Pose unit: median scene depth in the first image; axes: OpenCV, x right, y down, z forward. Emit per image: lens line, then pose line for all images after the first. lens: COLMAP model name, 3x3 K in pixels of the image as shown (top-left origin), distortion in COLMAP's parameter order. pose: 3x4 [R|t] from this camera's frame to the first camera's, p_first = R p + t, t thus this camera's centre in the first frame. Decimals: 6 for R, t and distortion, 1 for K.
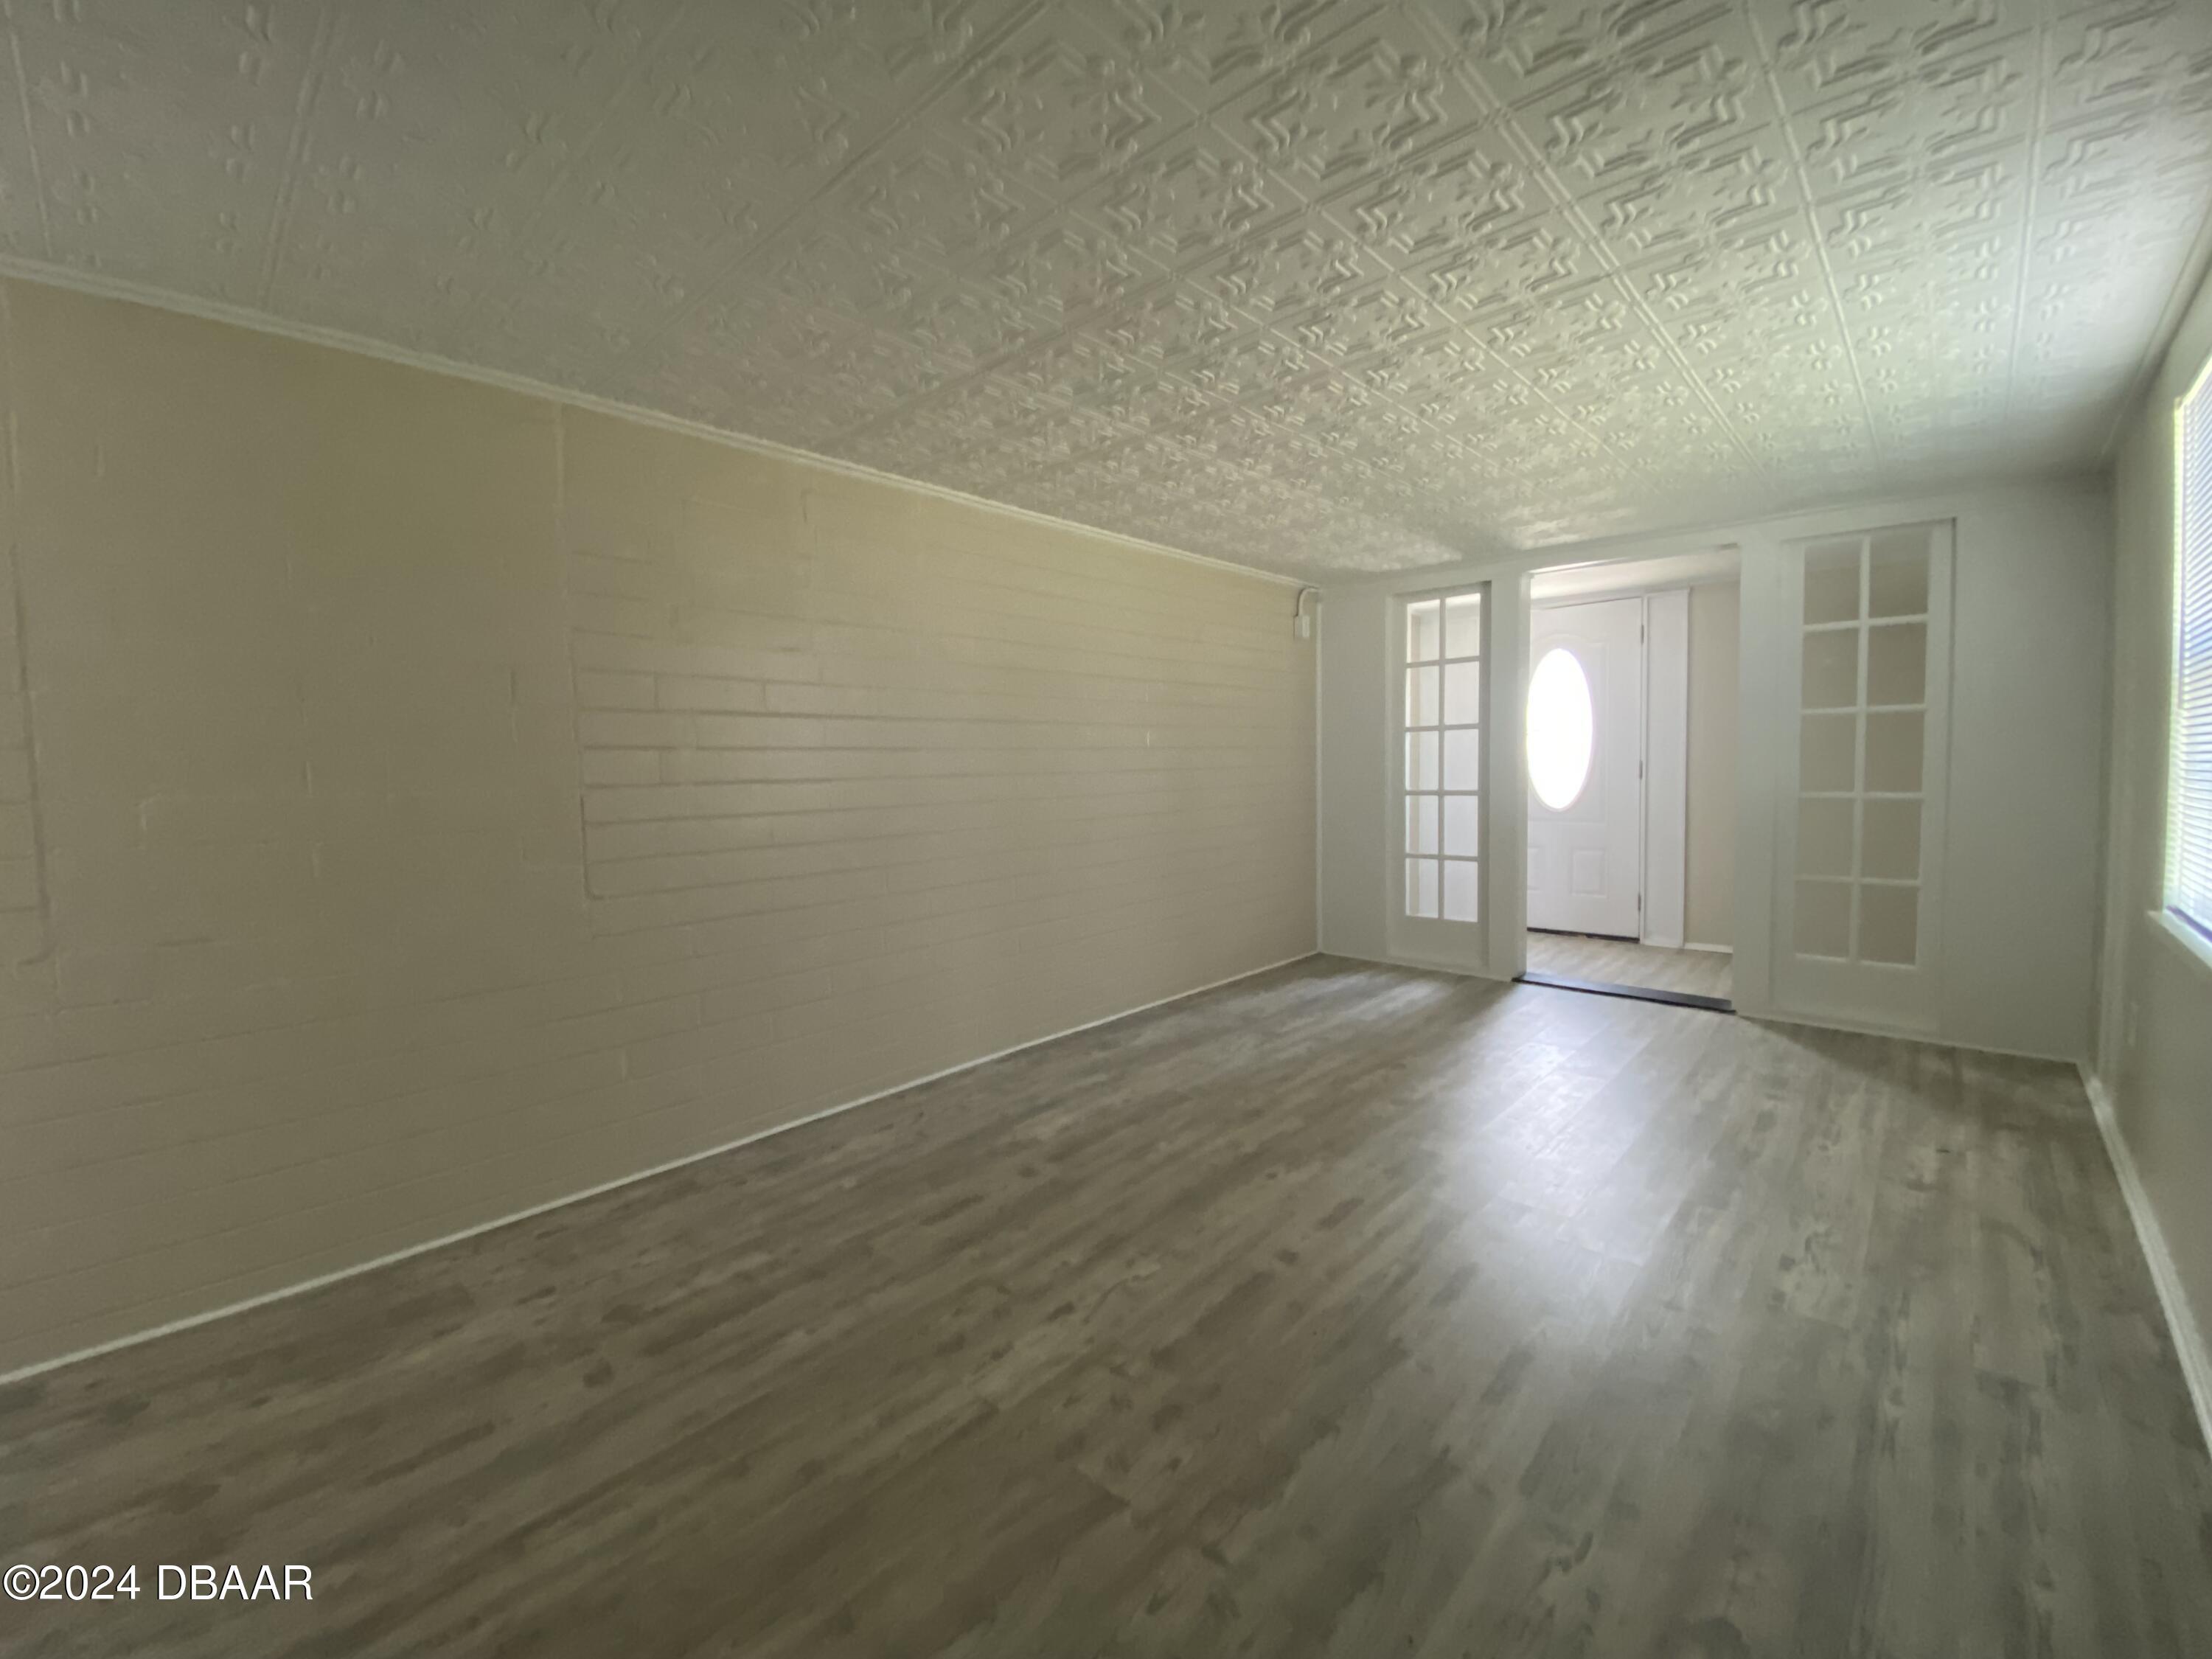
lens RADIAL K [[902.2, 0, 1100.1], [0, 902.2, 824.8], [0, 0, 1]] dist [0.039036, -0.028657]
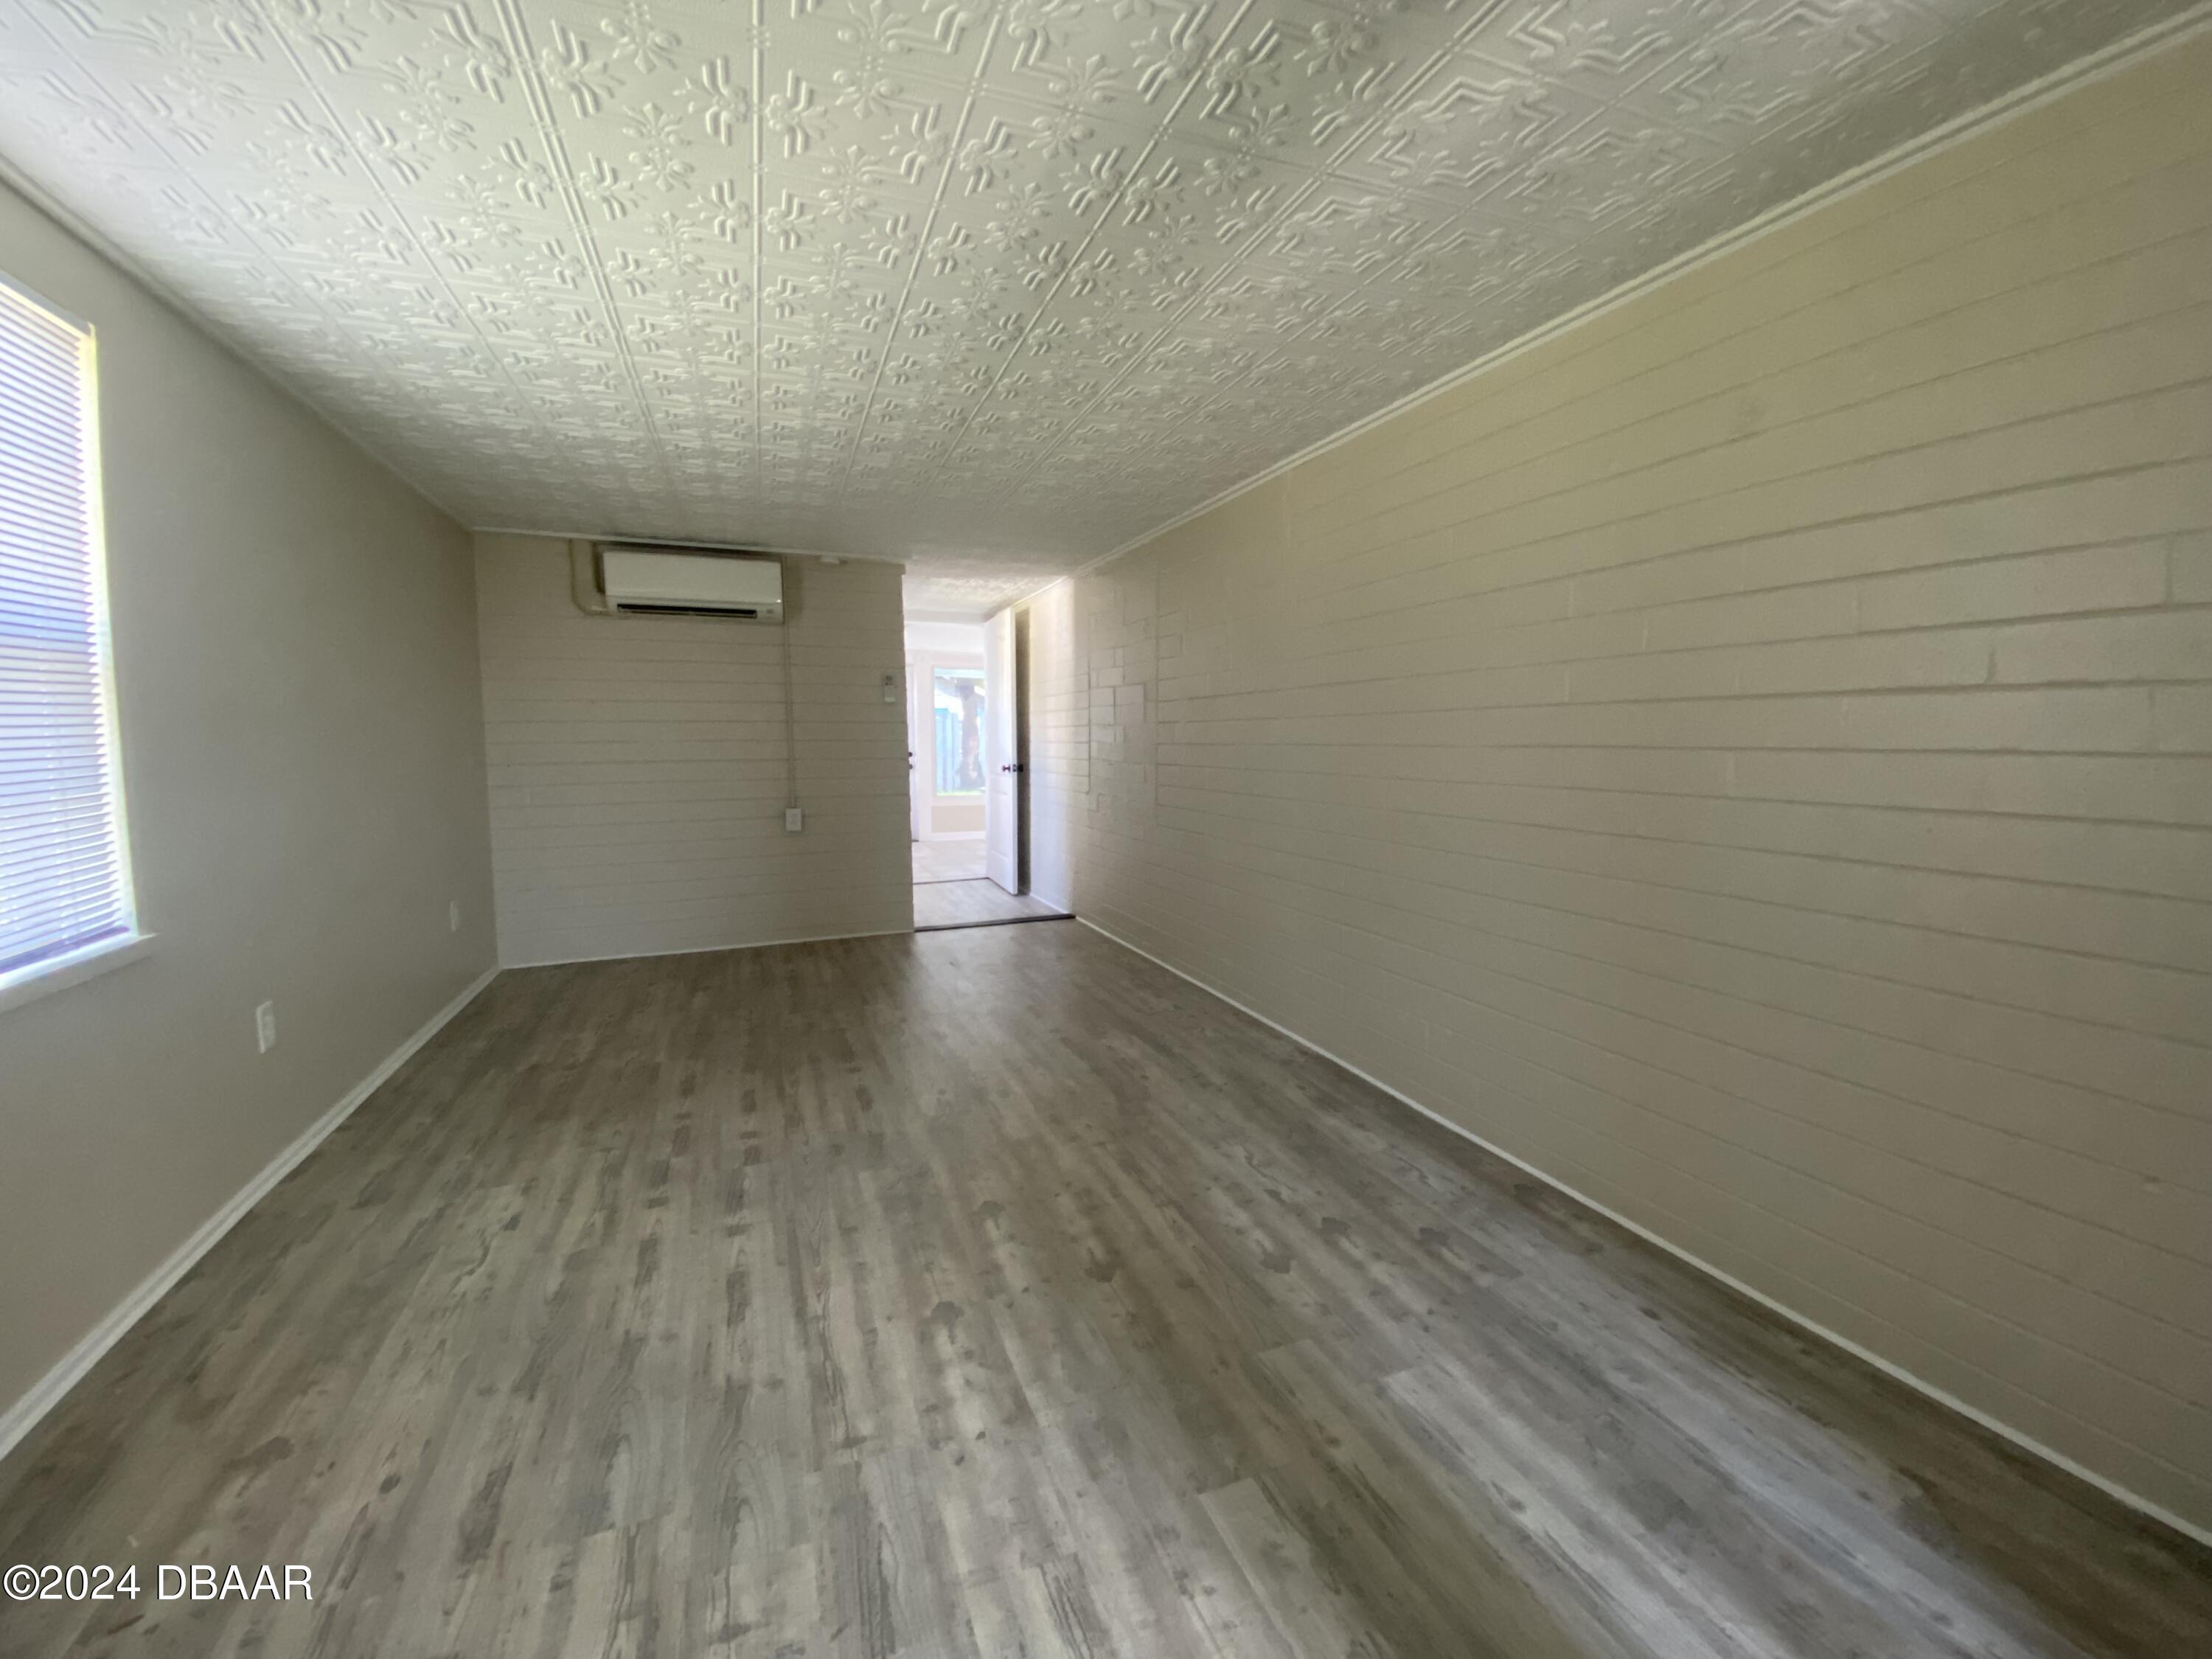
lens RADIAL K [[902.2, 0, 1100.1], [0, 902.2, 824.8], [0, 0, 1]] dist [0.039036, -0.028657]
pose [[-0.442108, 0.108503, -0.890375, 0.930048], [-0.050164, 0.988112, 0.145322, -0.112435], [0.895558, 0.108913, -0.431409, 1.395648]]
